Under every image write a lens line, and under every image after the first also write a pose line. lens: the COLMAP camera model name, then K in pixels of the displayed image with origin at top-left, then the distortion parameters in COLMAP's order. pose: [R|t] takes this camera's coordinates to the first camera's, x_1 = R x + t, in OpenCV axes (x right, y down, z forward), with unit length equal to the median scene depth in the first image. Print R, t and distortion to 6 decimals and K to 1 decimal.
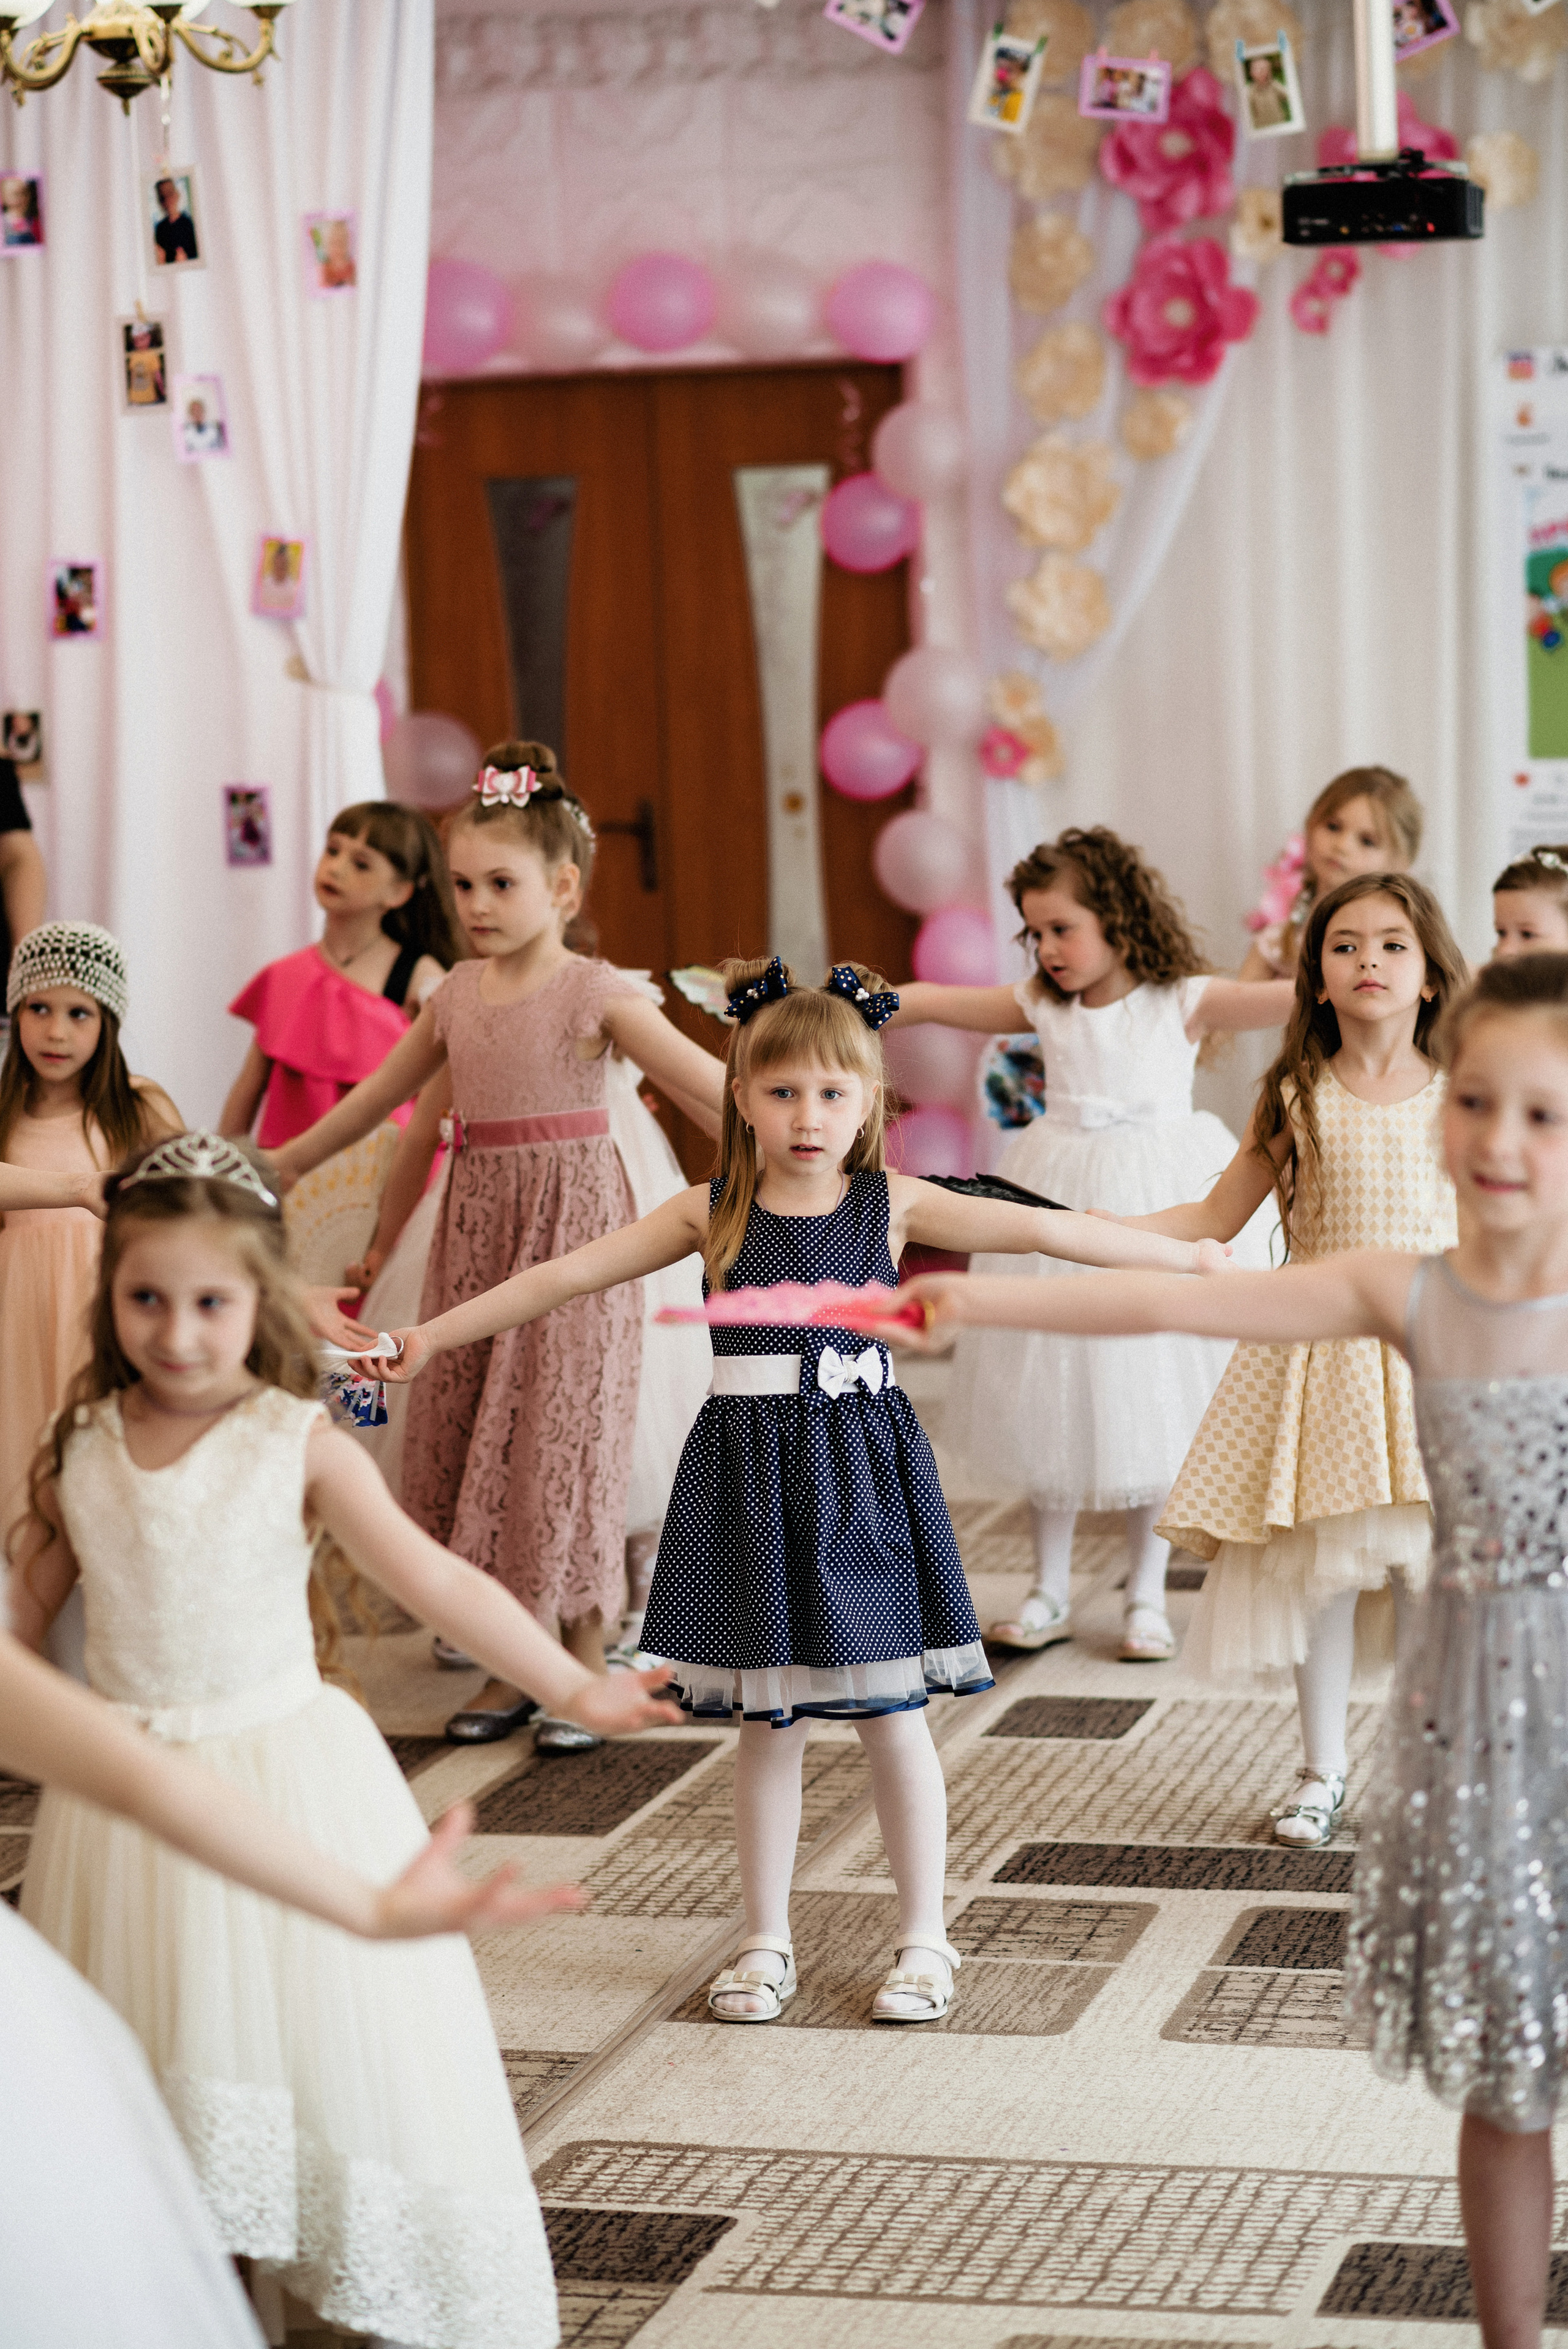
lens RADIAL K [[5921.0, 0, 876.6], [0, 5921.0, 1147.2], [0, 0, 1]] dist [0.084976, 0.000000]
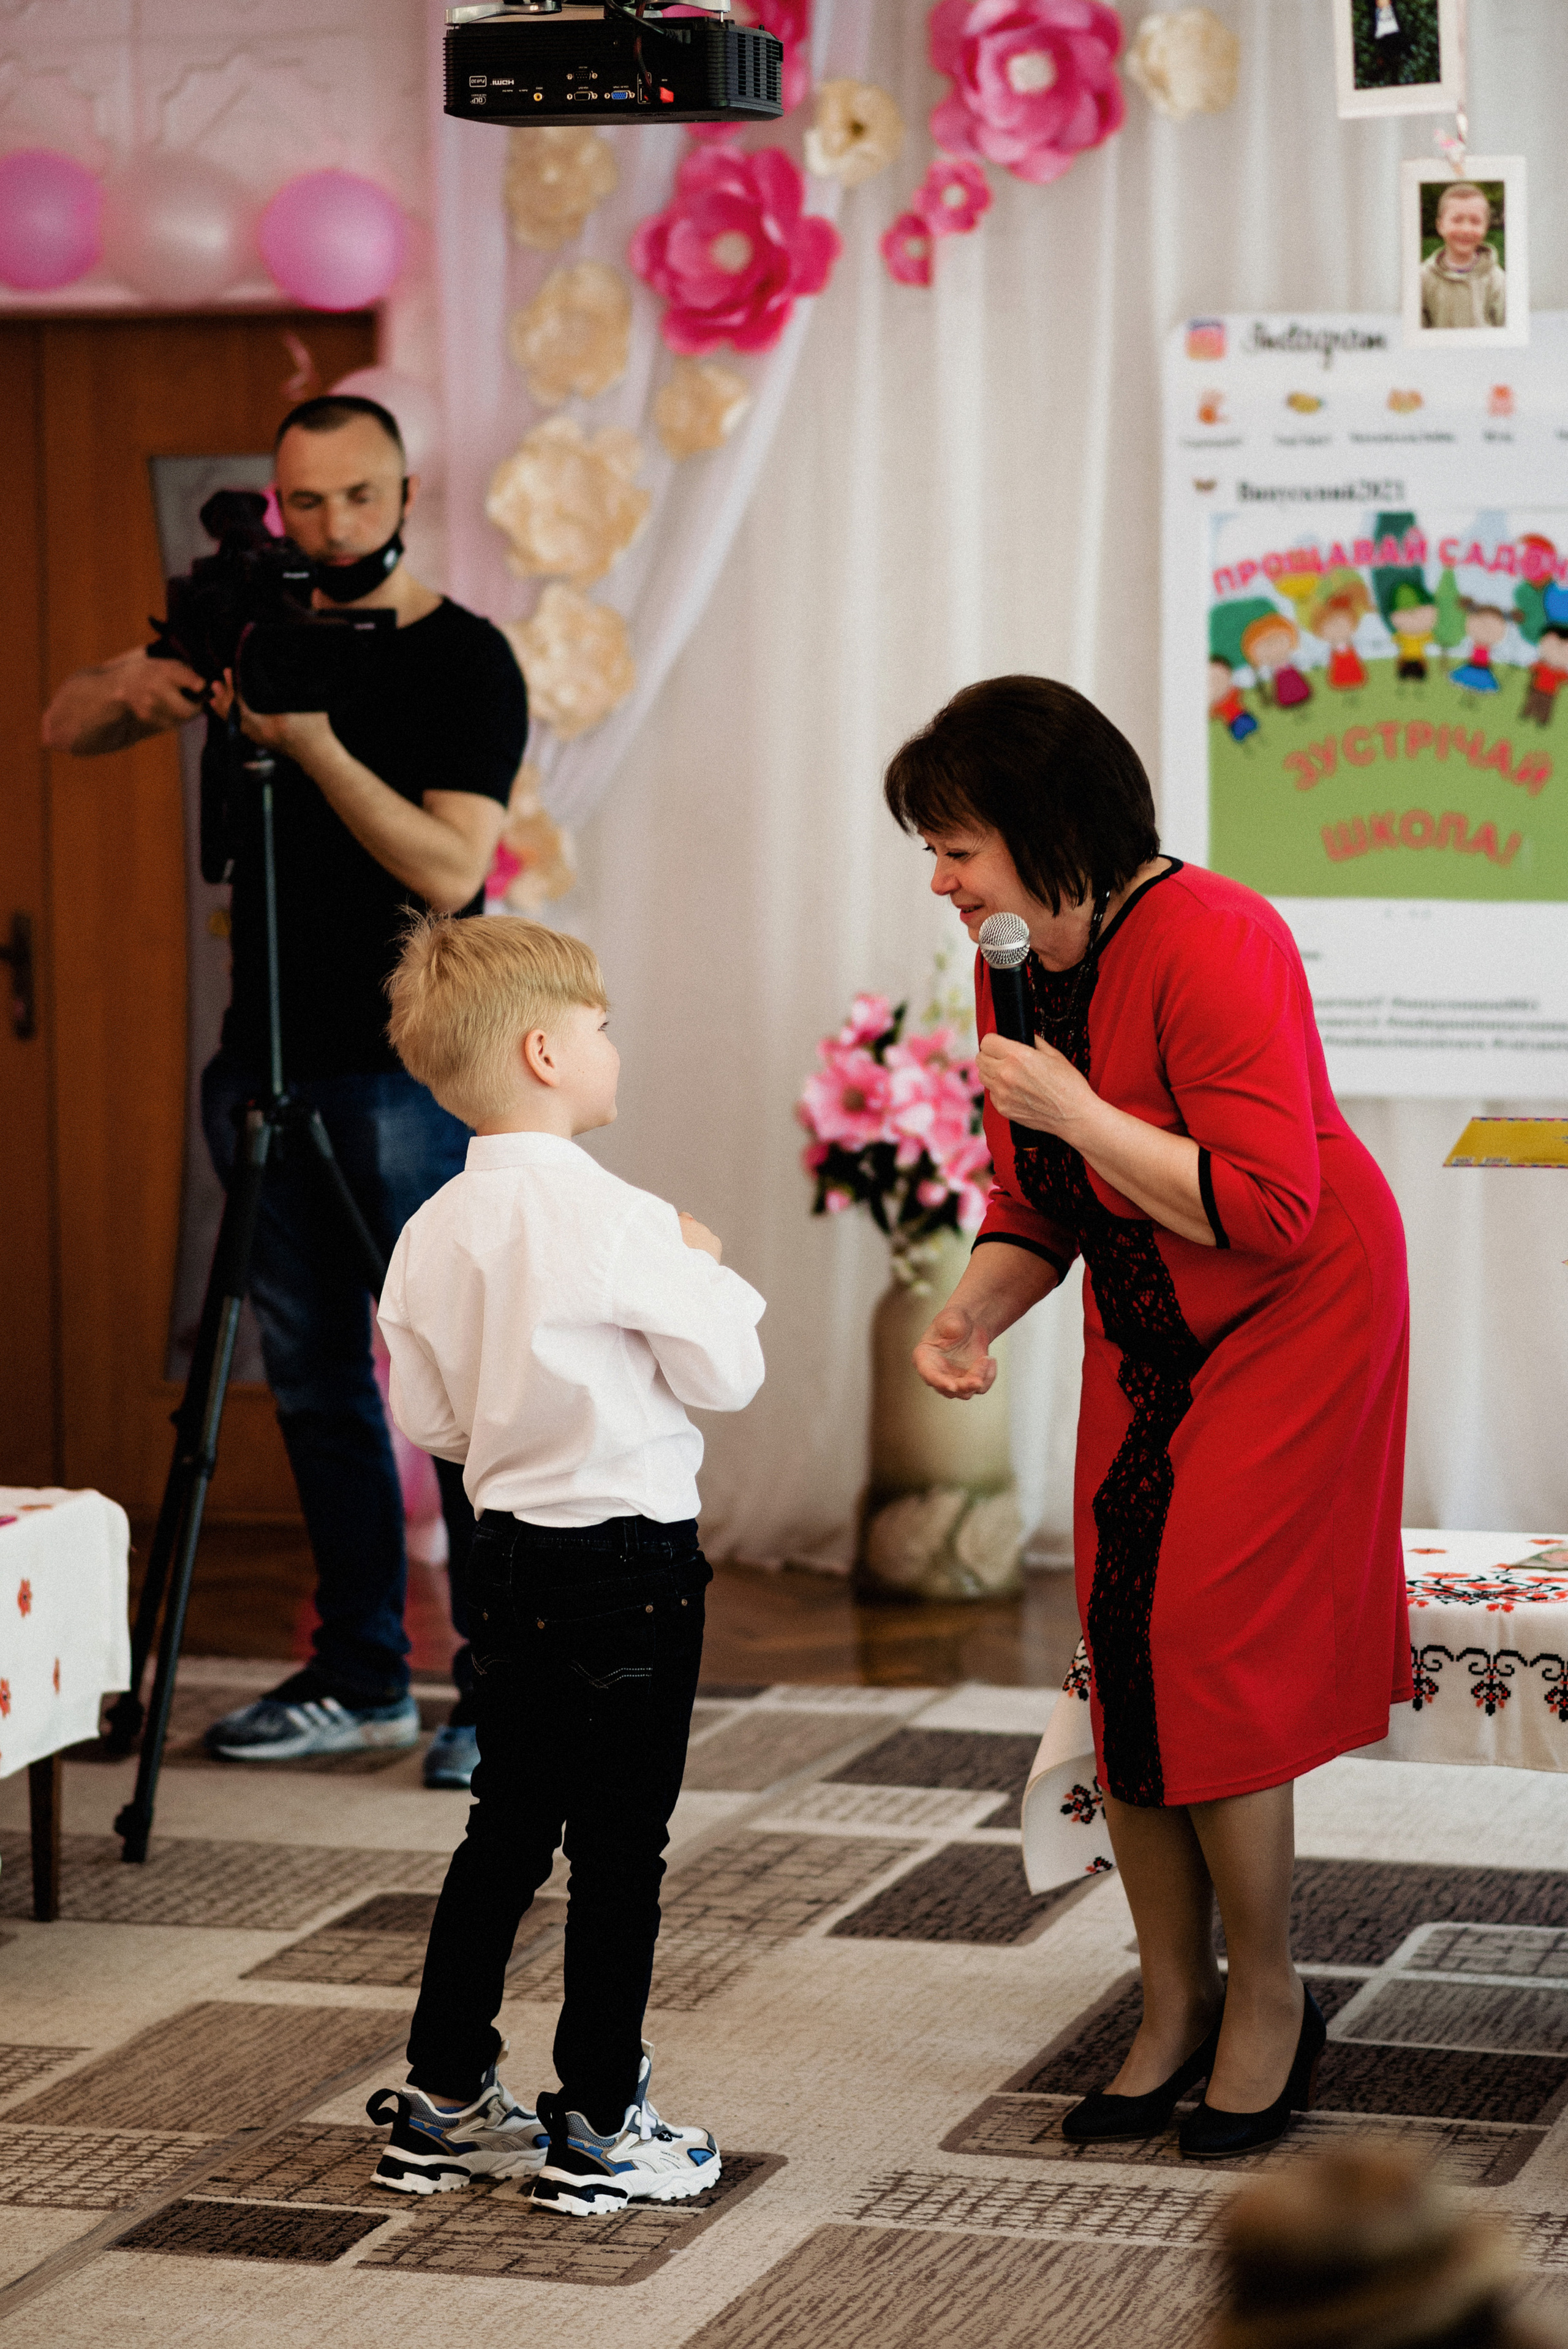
lens RADIAL K [[6312.4, 0, 796.5], [0, 6312.4, 1186.0], [0, 0, 1]] dist [0.099471, 0.000000]
pose [[0.998724, 0.028783, -0.041508, 0.093903], [-0.028896, 0.999580, -0.002126, -0.027674], [0.041429, 0.003323, 0.999136, 0.245821]]
